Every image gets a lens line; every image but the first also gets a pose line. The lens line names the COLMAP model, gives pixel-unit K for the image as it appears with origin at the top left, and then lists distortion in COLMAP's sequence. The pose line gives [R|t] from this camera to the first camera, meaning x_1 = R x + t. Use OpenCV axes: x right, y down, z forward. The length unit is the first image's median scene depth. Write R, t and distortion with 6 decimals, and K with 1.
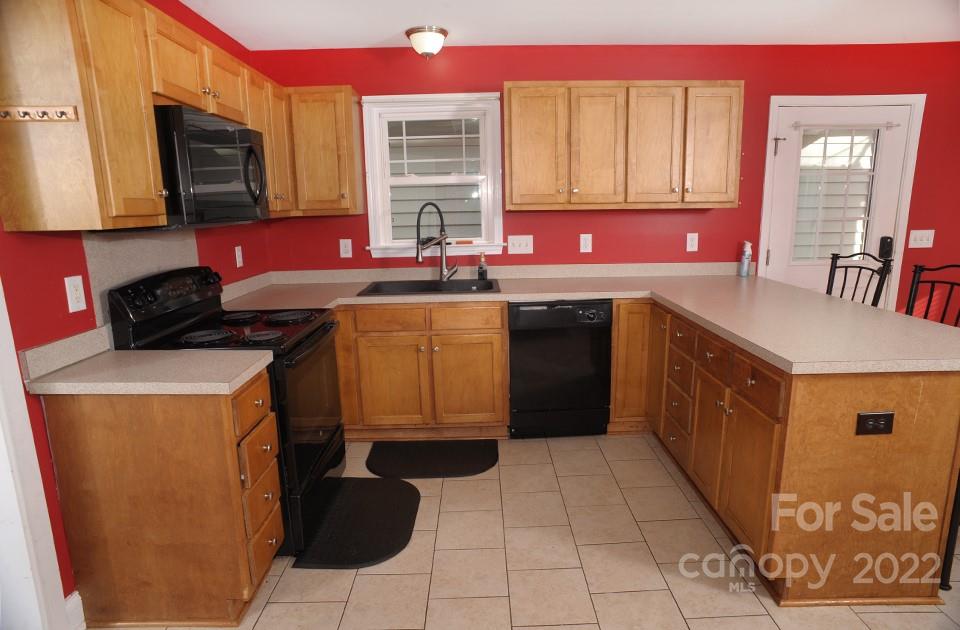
lens RADIAL K [[543.4, 0, 480.0], [0, 543.4, 315.0], [0, 0, 1]] dist [-0.104073, 0.068475]
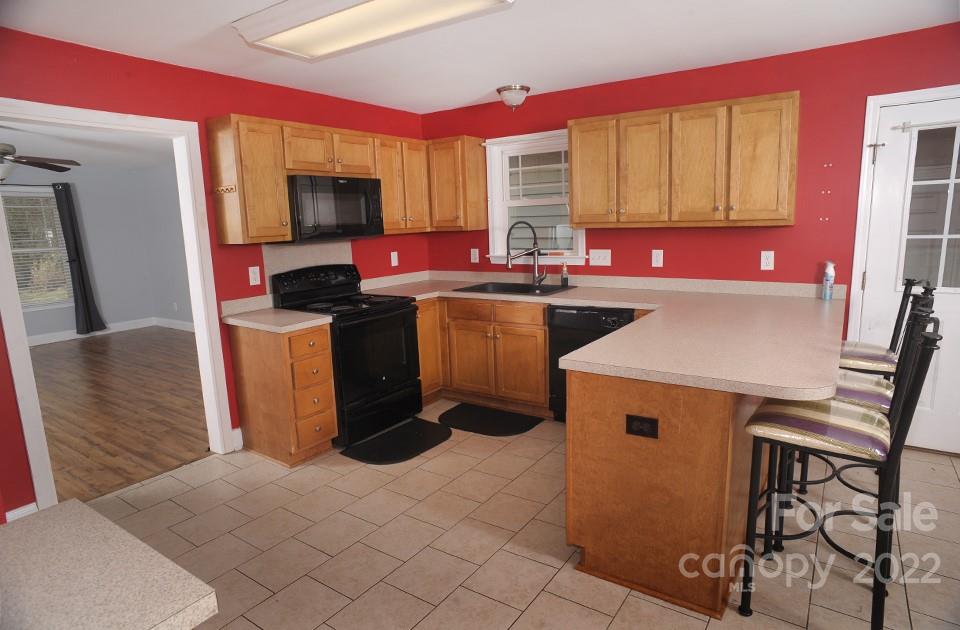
lens RADIAL K [[553.3, 0, 490.1], [0, 553.3, 318.3], [0, 0, 1]] dist [-0.102925, 0.072772]
pose [[0.818825, 0.093989, -0.566297, 0.616233], [-0.096817, 0.994984, 0.025149, -0.011153], [0.565821, 0.034234, 0.823817, -0.083629]]
